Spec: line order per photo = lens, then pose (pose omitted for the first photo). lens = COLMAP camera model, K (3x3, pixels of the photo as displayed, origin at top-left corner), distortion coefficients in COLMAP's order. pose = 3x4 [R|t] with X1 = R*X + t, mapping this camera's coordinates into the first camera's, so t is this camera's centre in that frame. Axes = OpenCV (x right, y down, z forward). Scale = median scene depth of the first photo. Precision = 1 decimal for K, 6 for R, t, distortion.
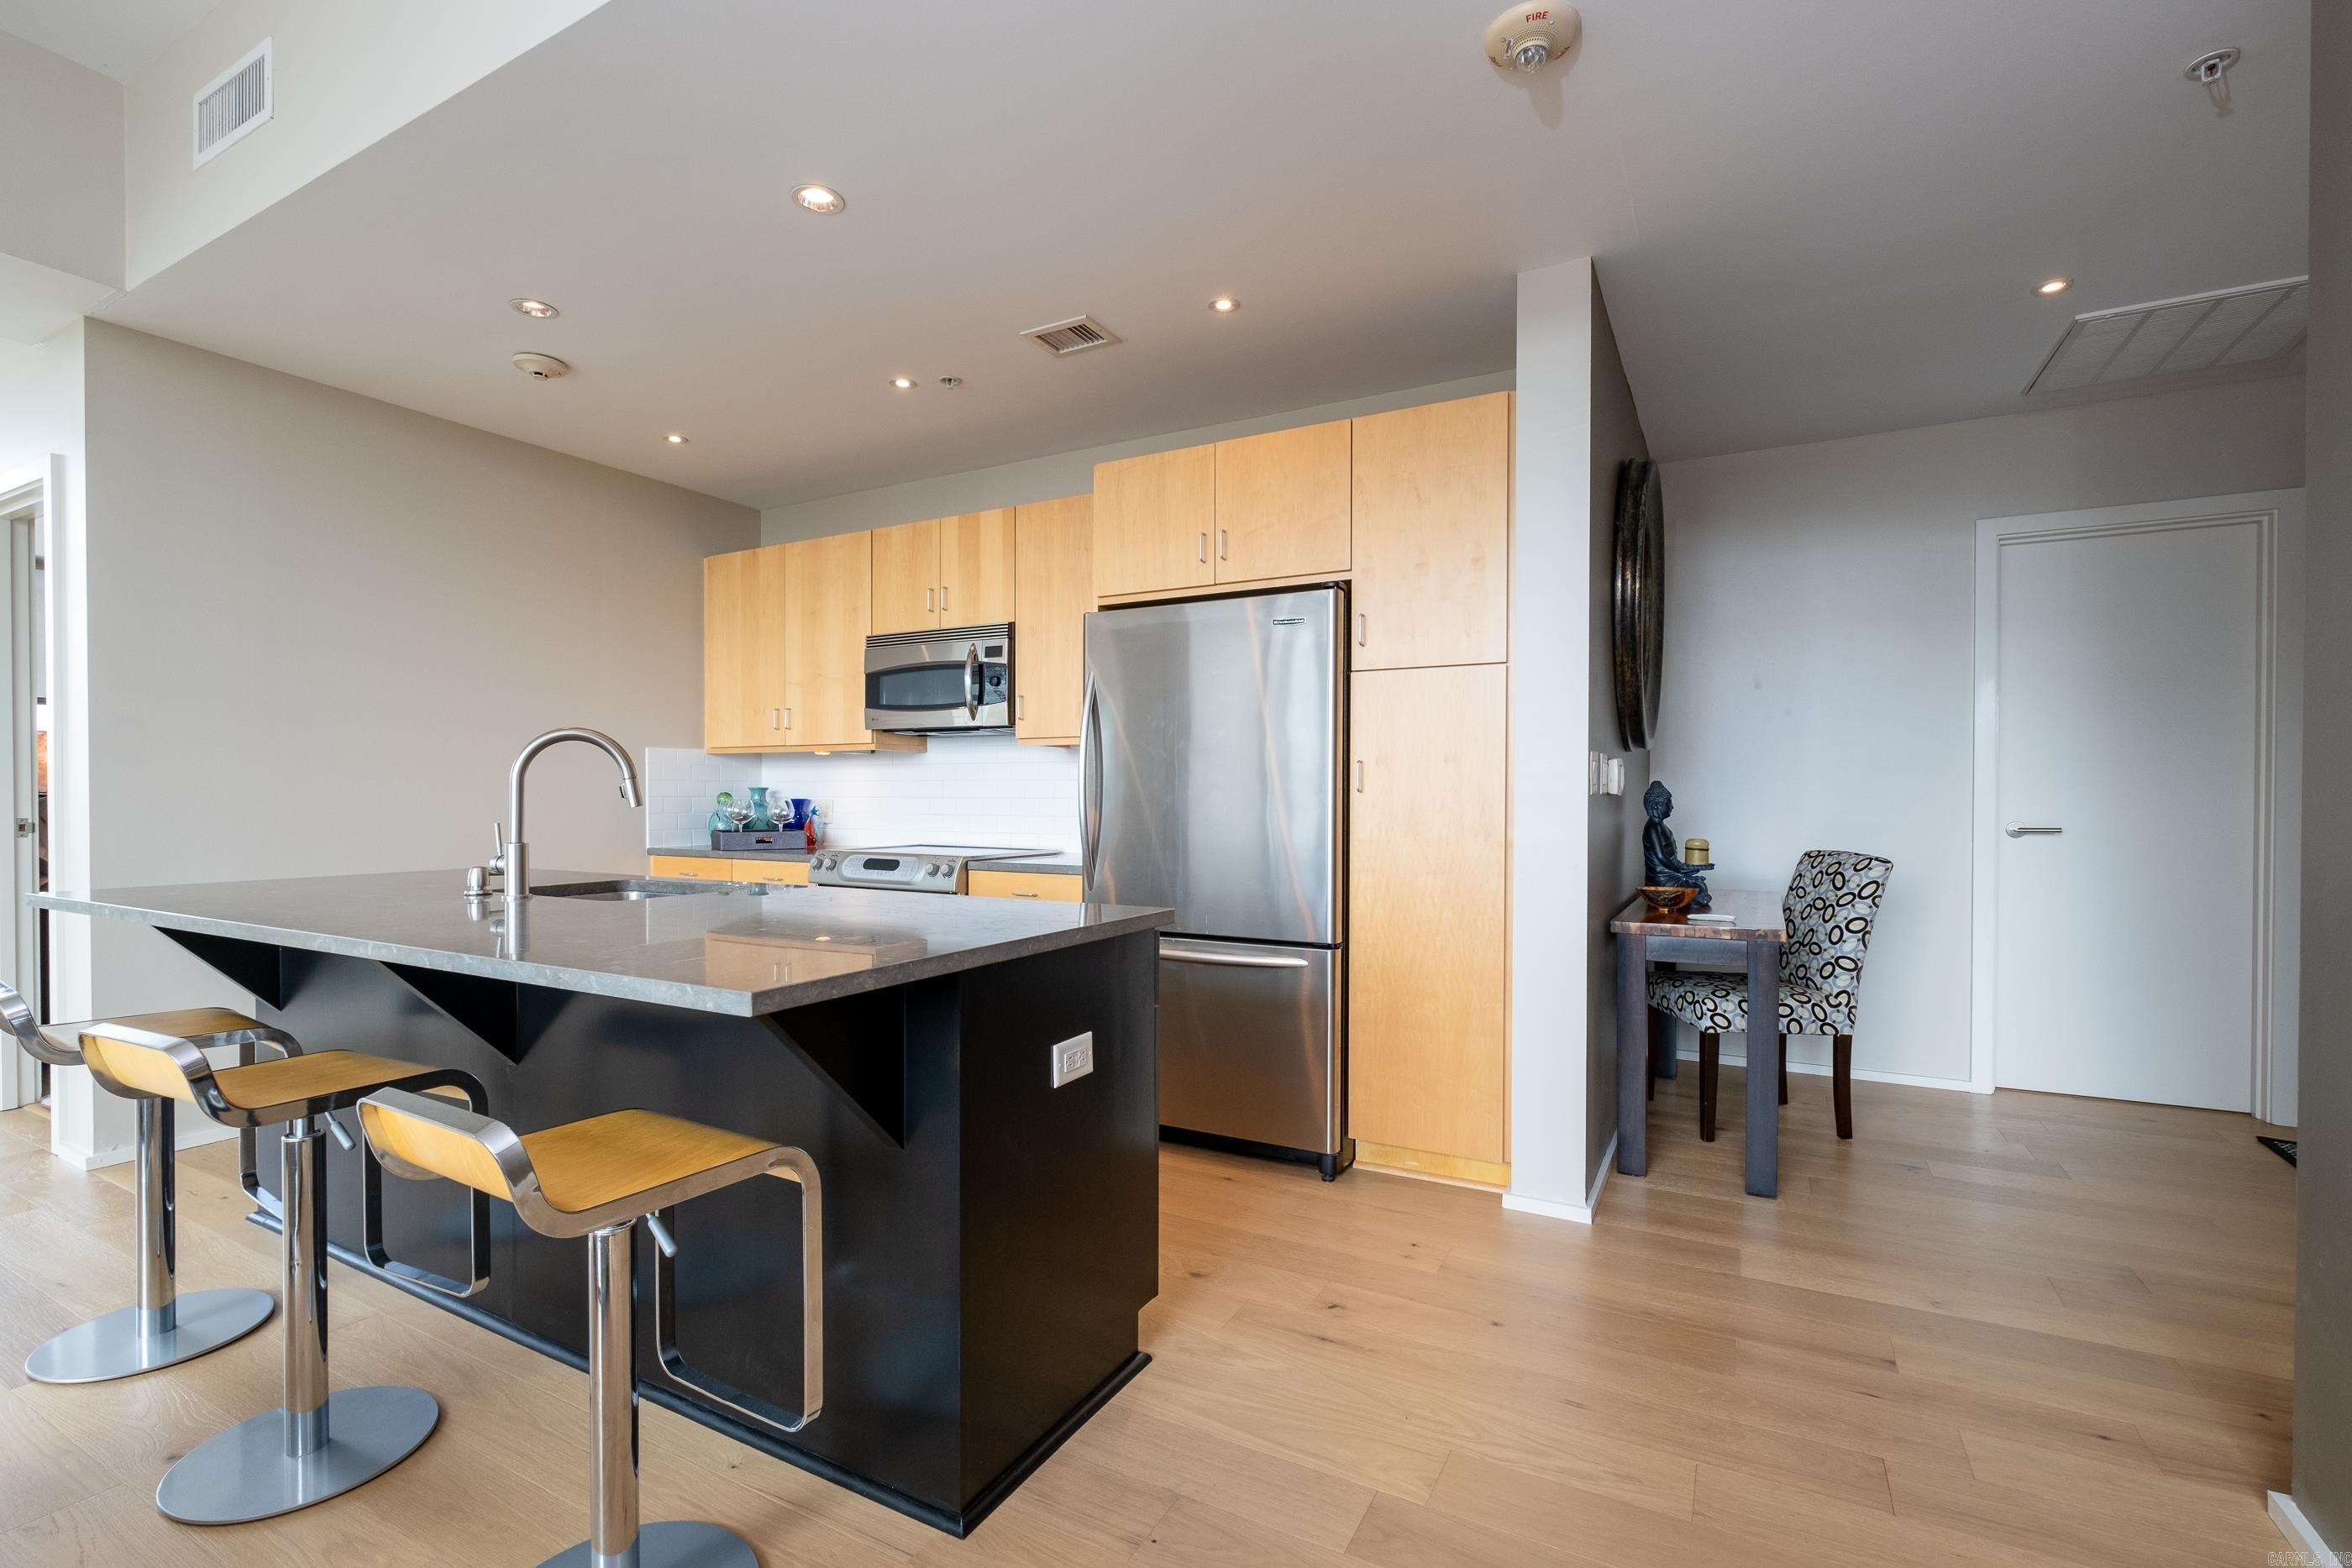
lens RADIAL K [[1045.3, 0, 1162.6], [0, 1045.3, 814.2], [0, 0, 1]] dist [0.003614, -0.003053]
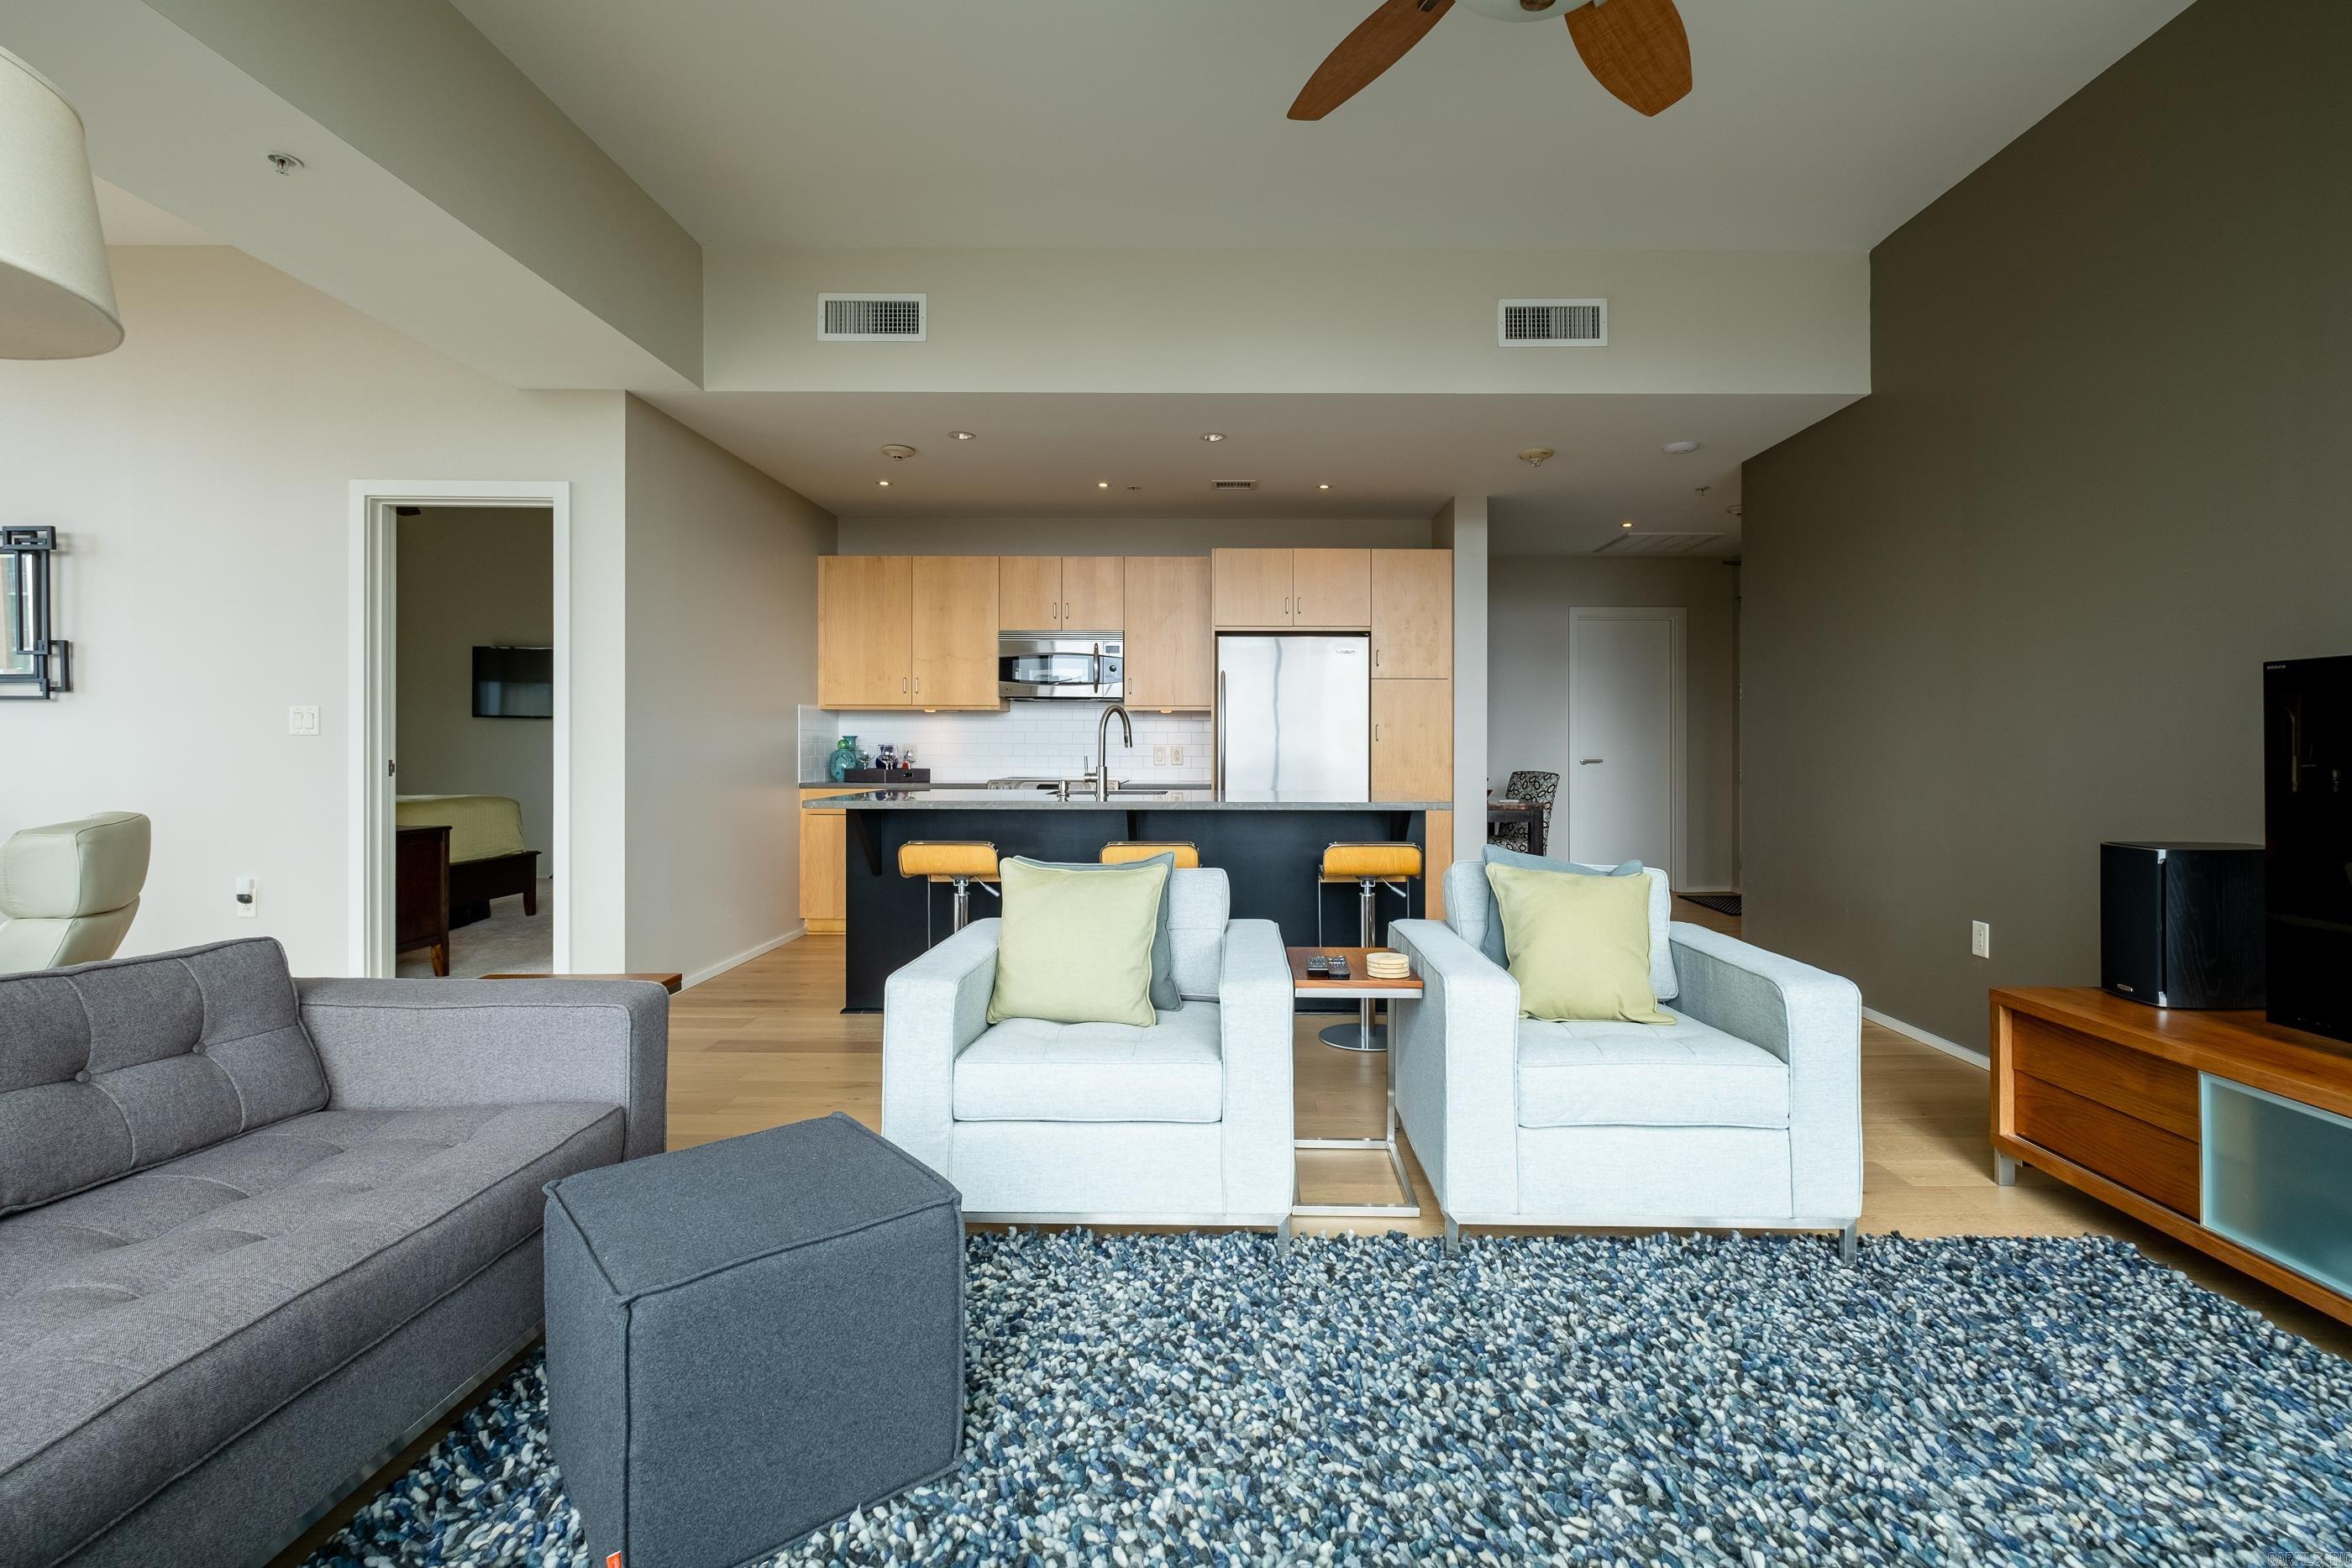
lens RADIAL K [[1062.5, 0, 1213.9], [0, 1062.5, 750.0], [0, 0, 1]] dist [-0.002396, -0.000459]
pose [[0.873547, -0.001508, 0.486738, -0.920476], [0.008219, 0.999898, -0.011652, 0.014916], [-0.486671, 0.014179, 0.873470, -0.516519]]
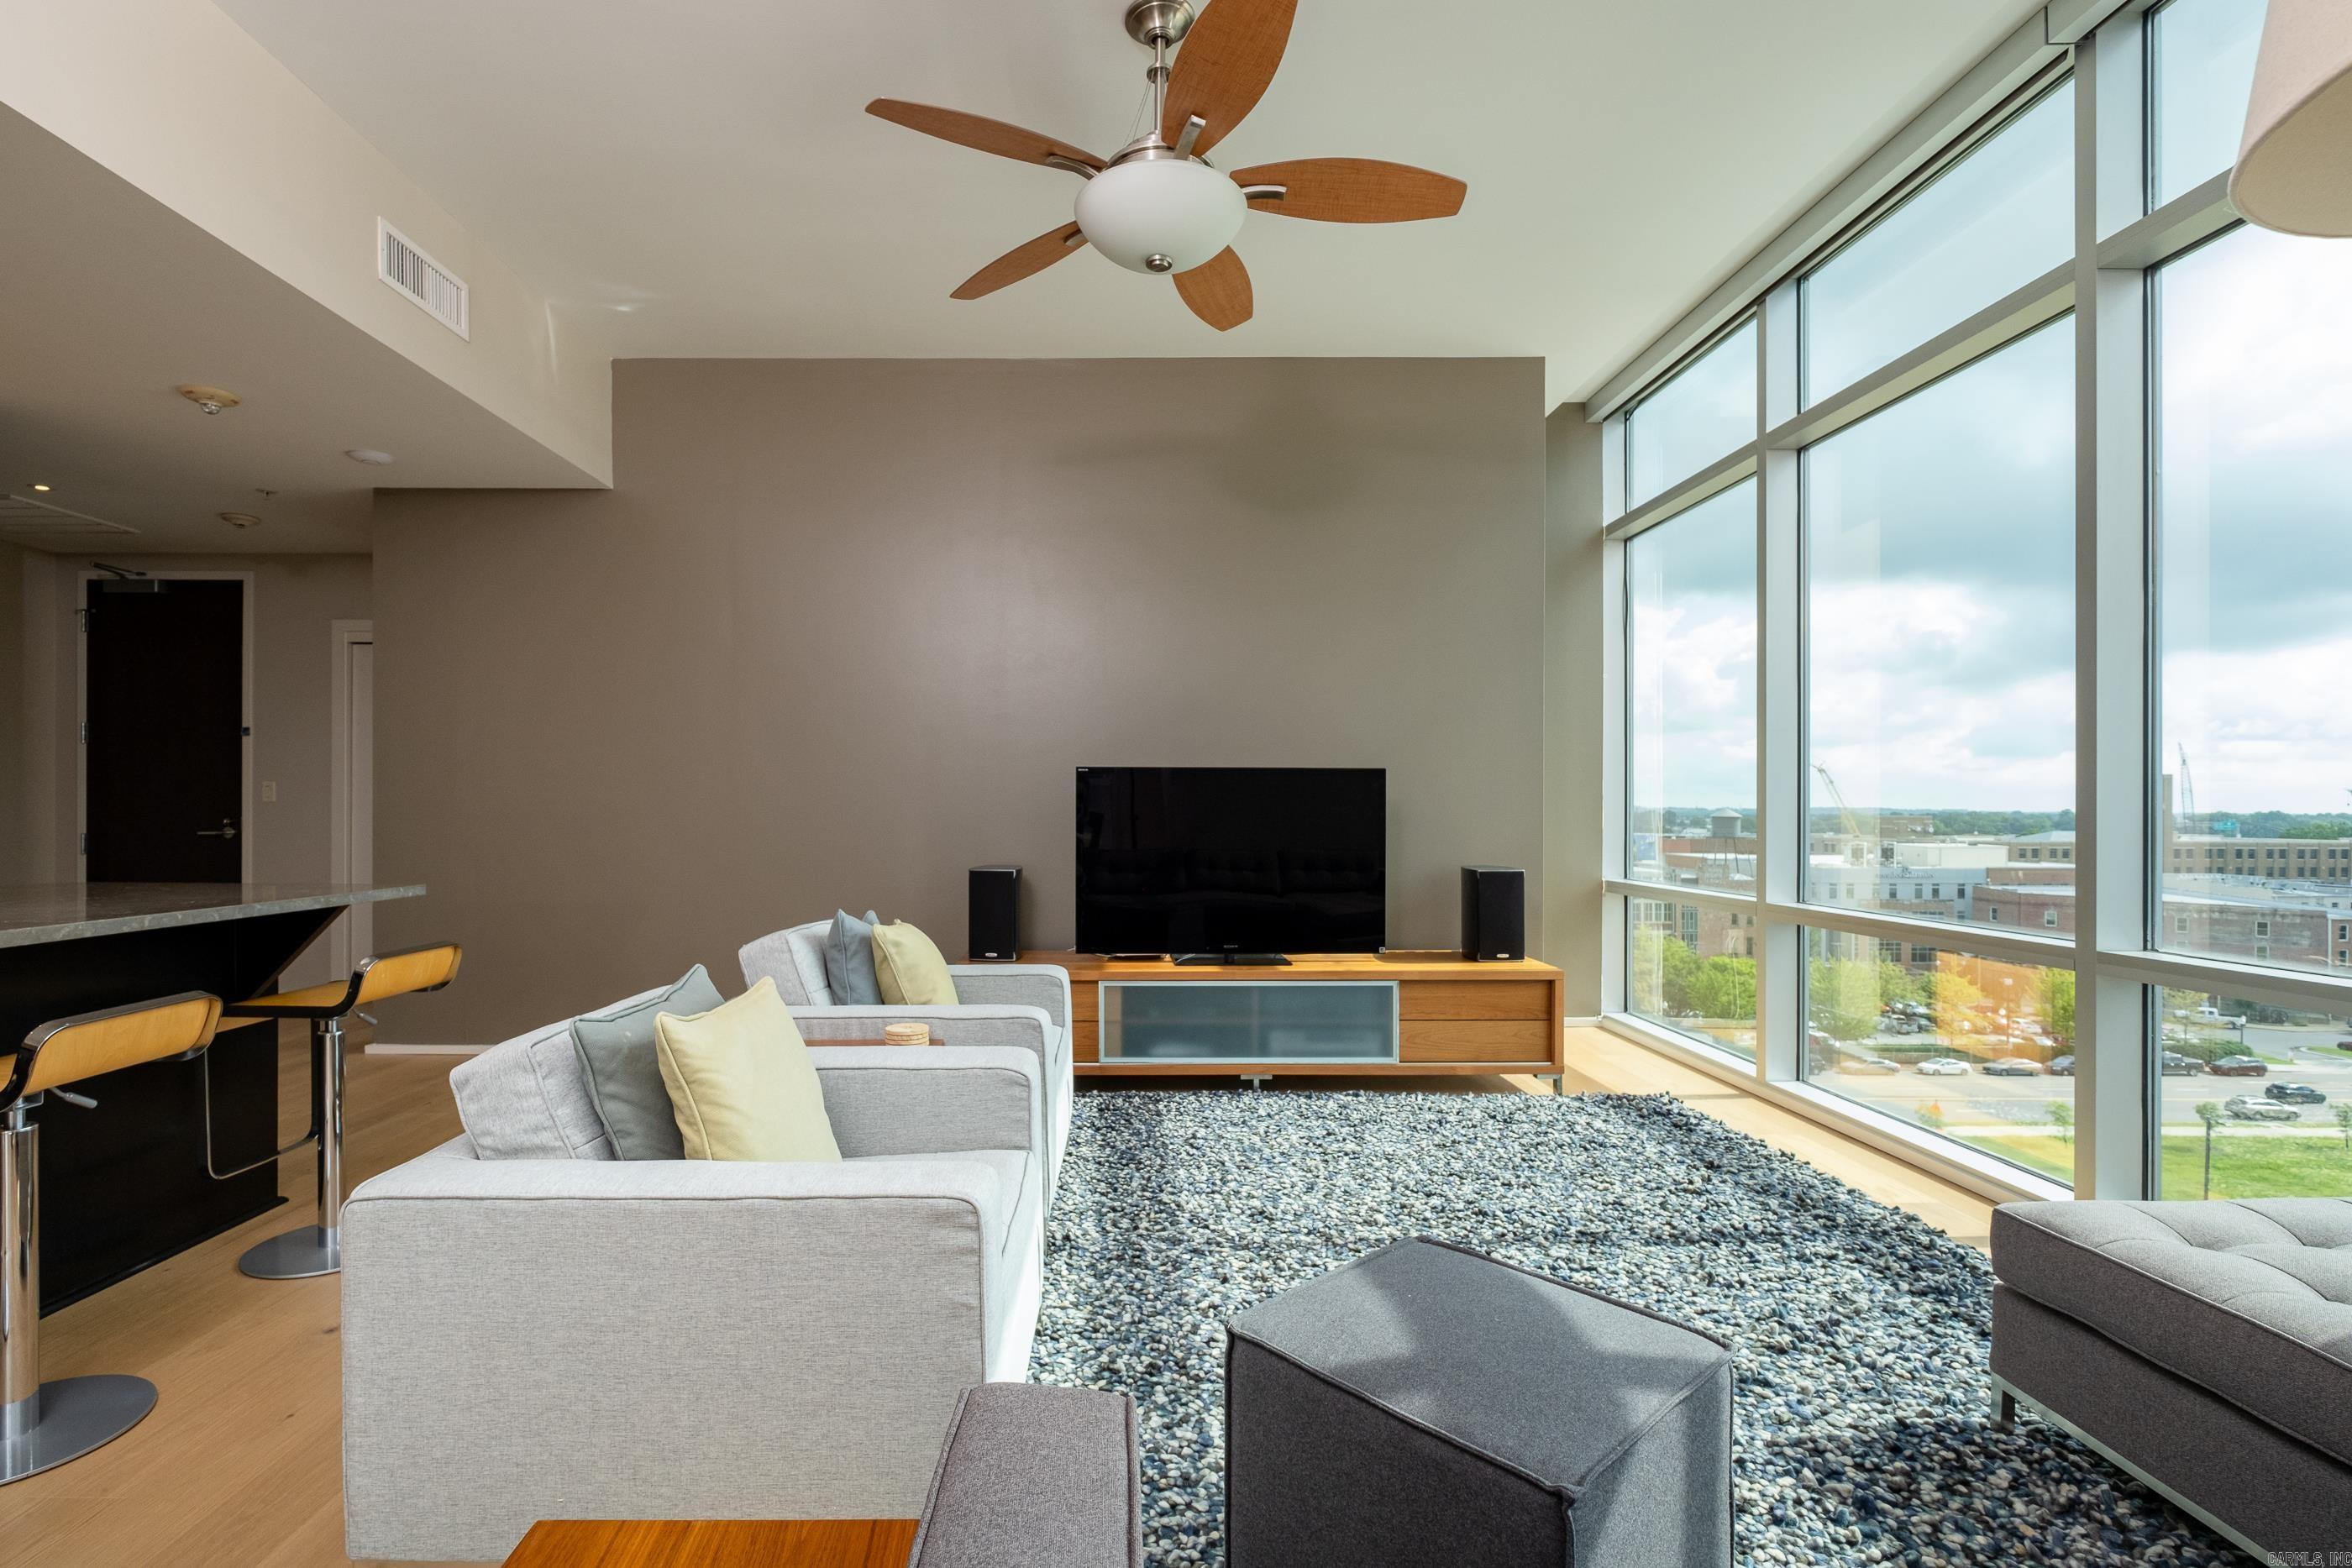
lens RADIAL K [[1045.3, 0, 1106.3], [0, 1045.3, 819.4], [0, 0, 1]] dist [0.003614, -0.003053]
pose [[-0.470256, -0.011734, 0.882452, -1.144254], [0.011644, 0.999742, 0.019499, -0.001473], [-0.882453, 0.019444, -0.469998, 0.257865]]
